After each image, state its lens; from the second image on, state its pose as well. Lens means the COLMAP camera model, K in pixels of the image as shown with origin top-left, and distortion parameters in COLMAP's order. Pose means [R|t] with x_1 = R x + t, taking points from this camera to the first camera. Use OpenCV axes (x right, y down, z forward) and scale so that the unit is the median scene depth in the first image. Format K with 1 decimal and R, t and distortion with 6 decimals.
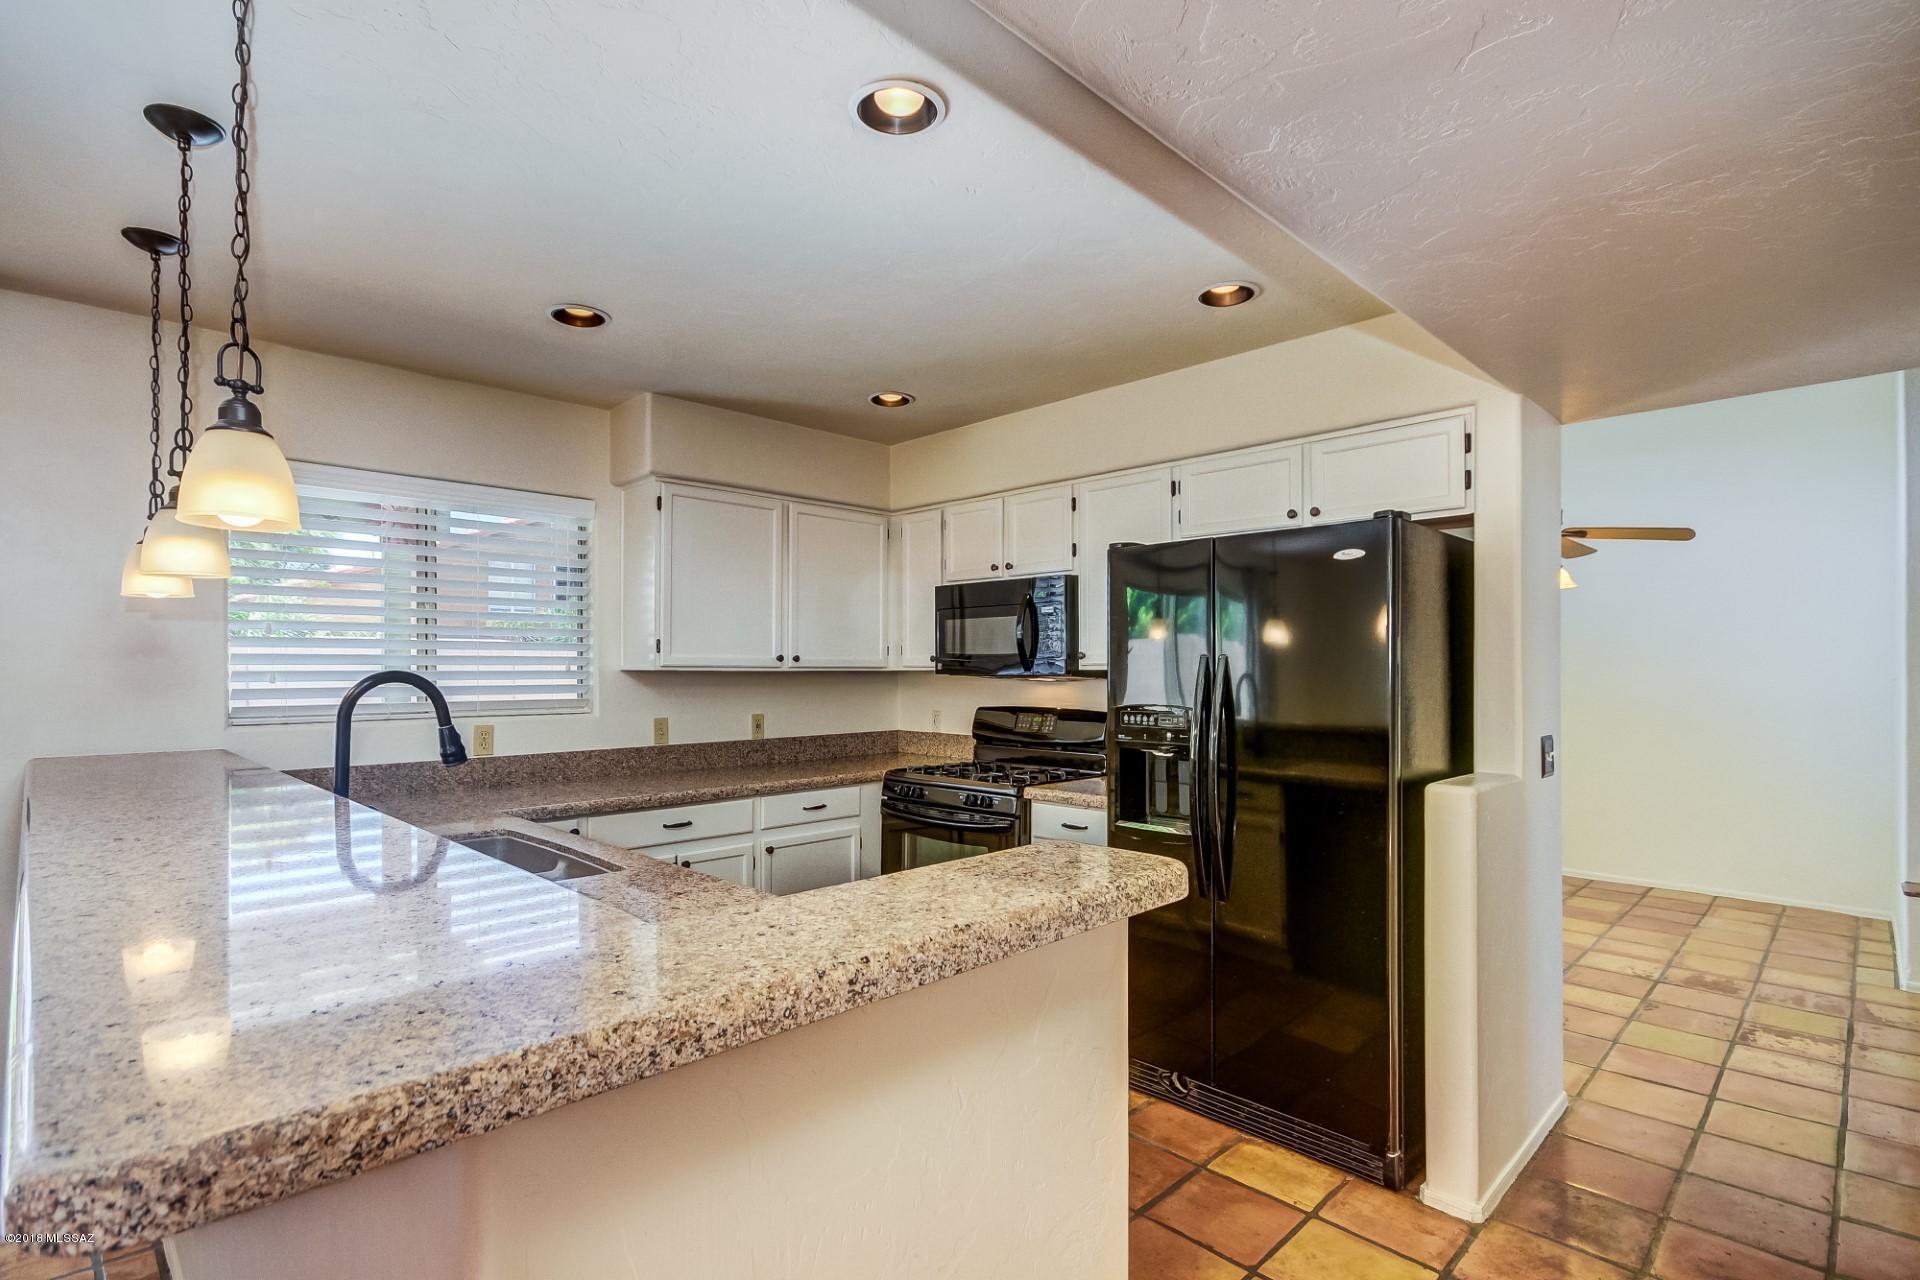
lens RADIAL K [[929.6, 0, 944.3], [0, 929.6, 658.8], [0, 0, 1]] dist [0.009300, -0.000003]
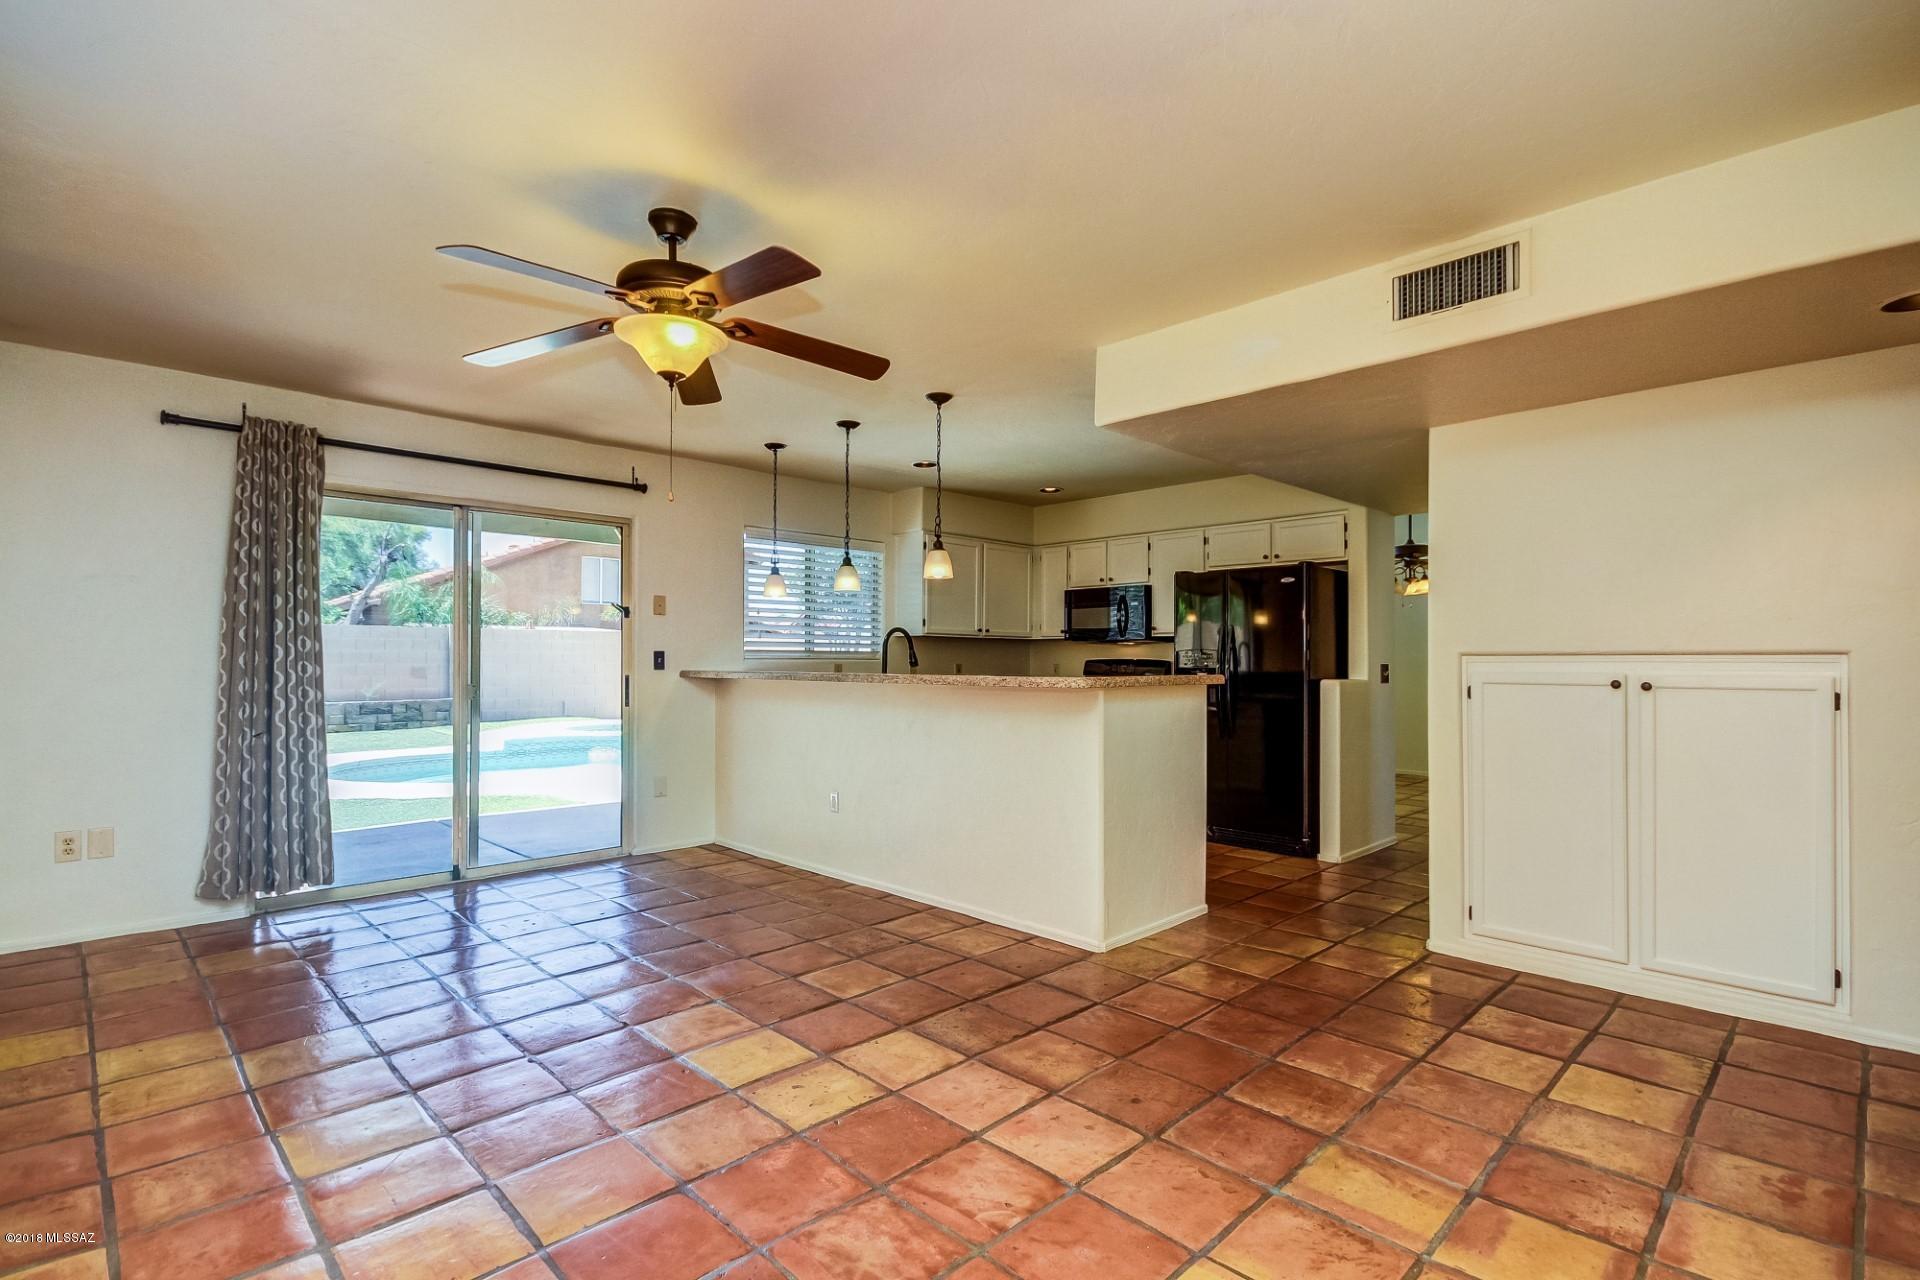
lens RADIAL K [[929.6, 0, 929.4], [0, 929.6, 644.6], [0, 0, 1]] dist [0.009300, -0.000003]
pose [[0.999861, 0.003843, -0.016219, -0.256590], [-0.003986, 0.999954, -0.008769, 0.044220], [0.016184, 0.008832, 0.999830, -0.819021]]
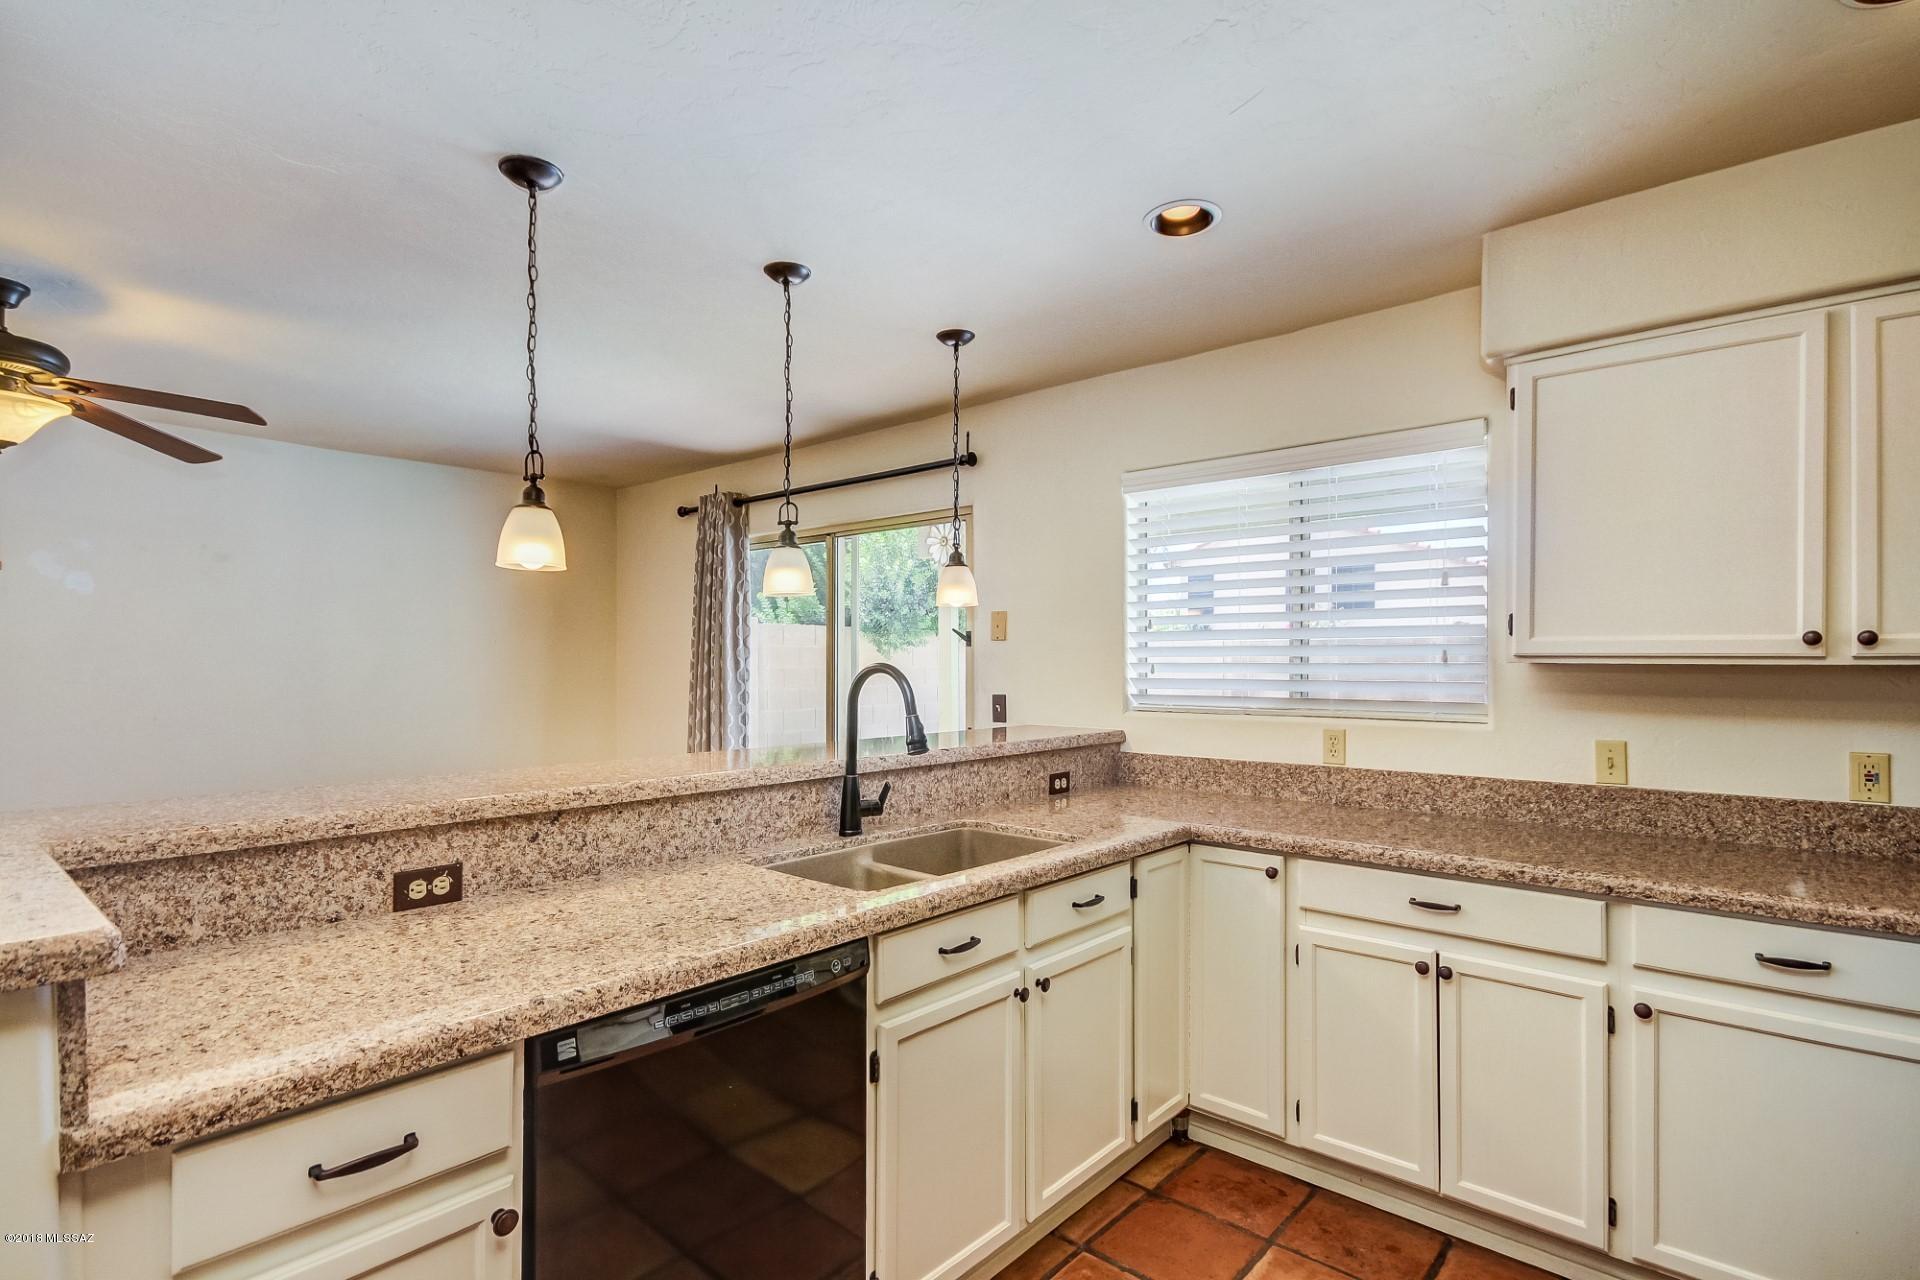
lens RADIAL K [[929.6, 0, 952.6], [0, 929.6, 654.6], [0, 0, 1]] dist [0.009300, -0.000003]
pose [[0.075934, -0.005477, -0.997098, 0.285593], [0.011608, 0.999922, -0.004609, 0.004720], [0.997045, -0.011224, 0.075992, 0.543033]]
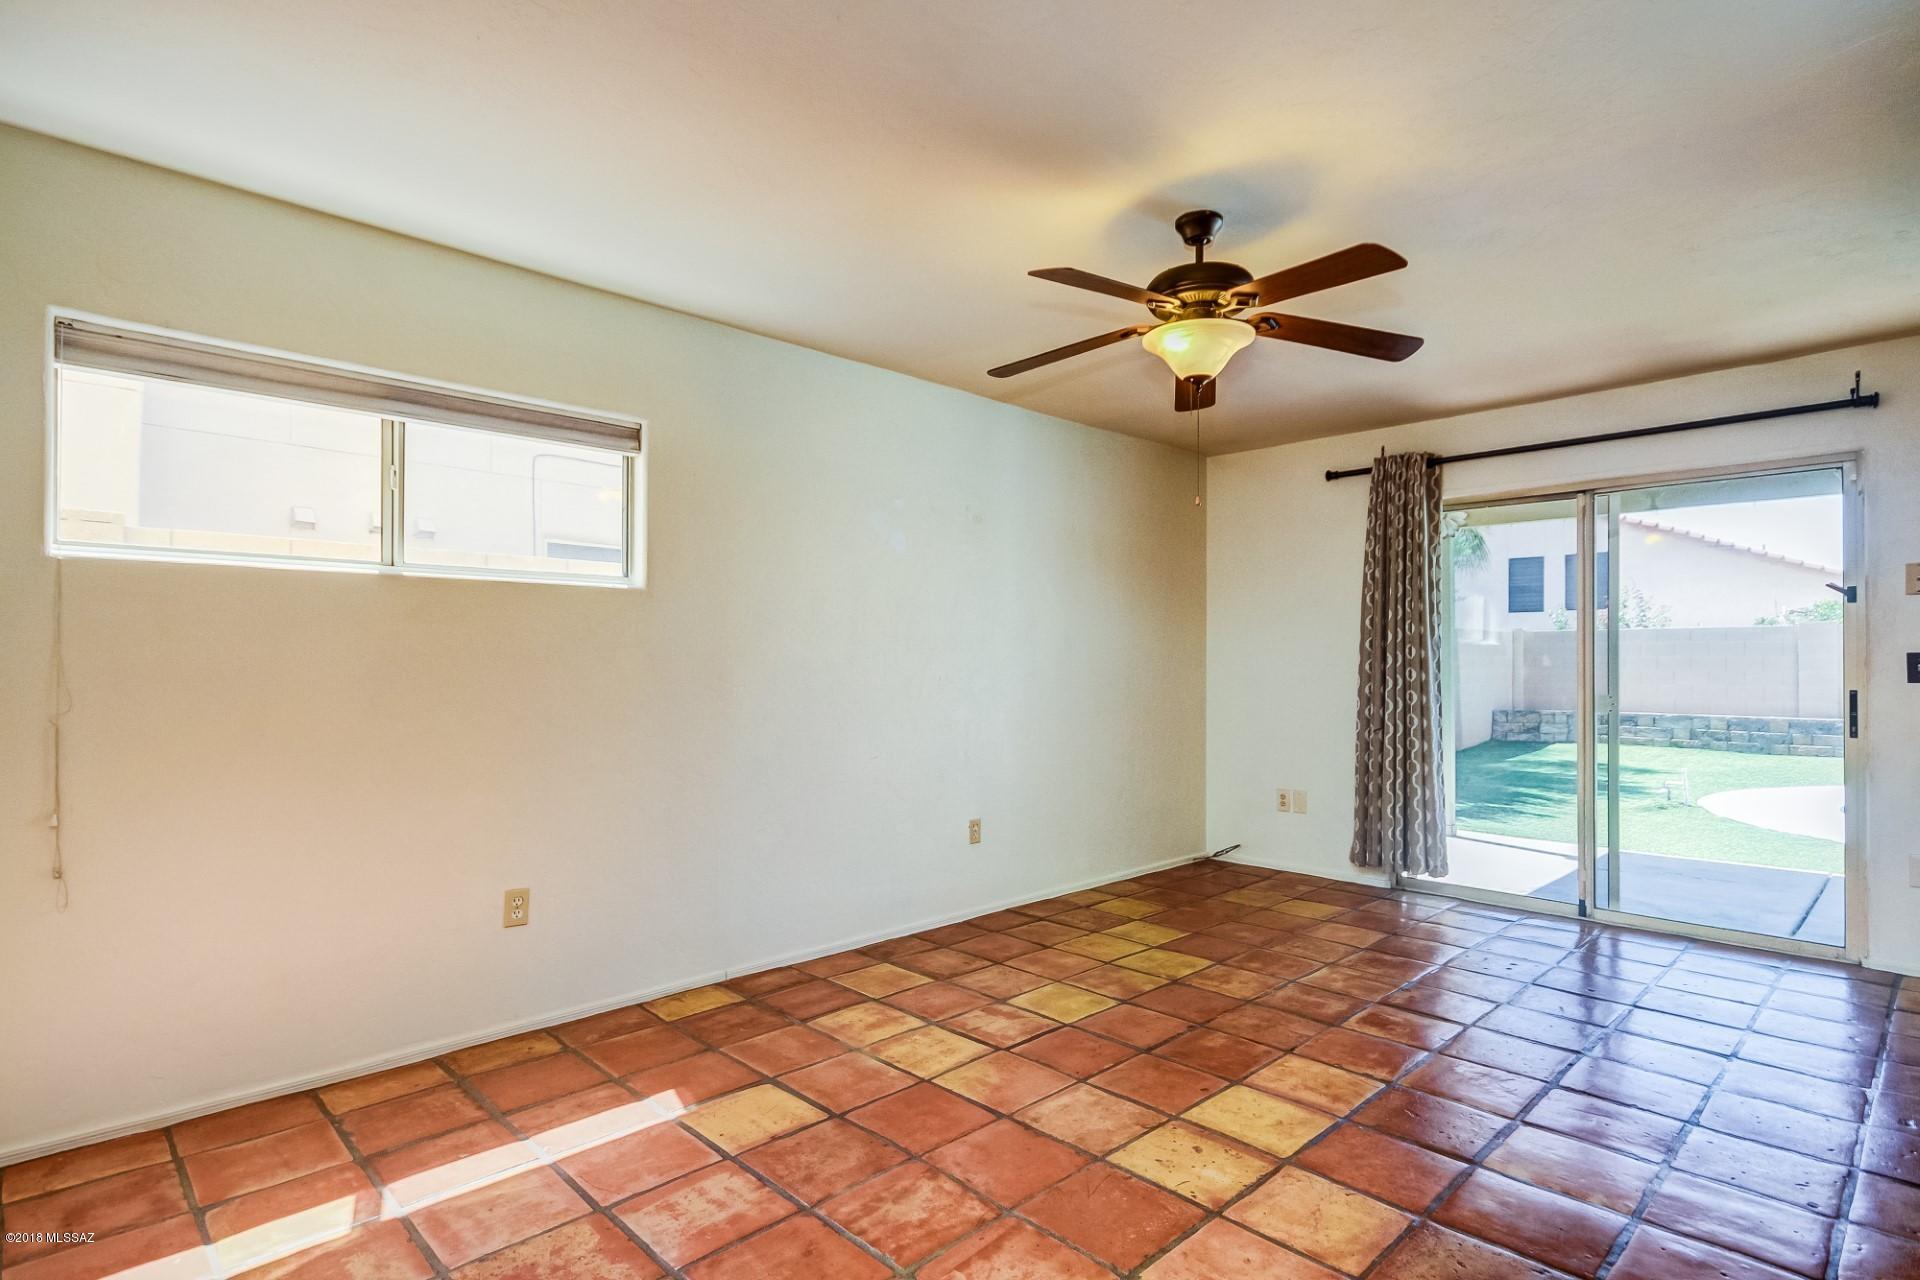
lens RADIAL K [[975.3, 0, 965.0], [0, 975.3, 651.0], [0, 0, 1]] dist [0.007449, 0.000044]
pose [[-0.011807, -0.010446, -0.999876, 0.276754], [0.006760, 0.999922, -0.010526, 0.044707], [0.999907, -0.006883, -0.011736, -0.275239]]
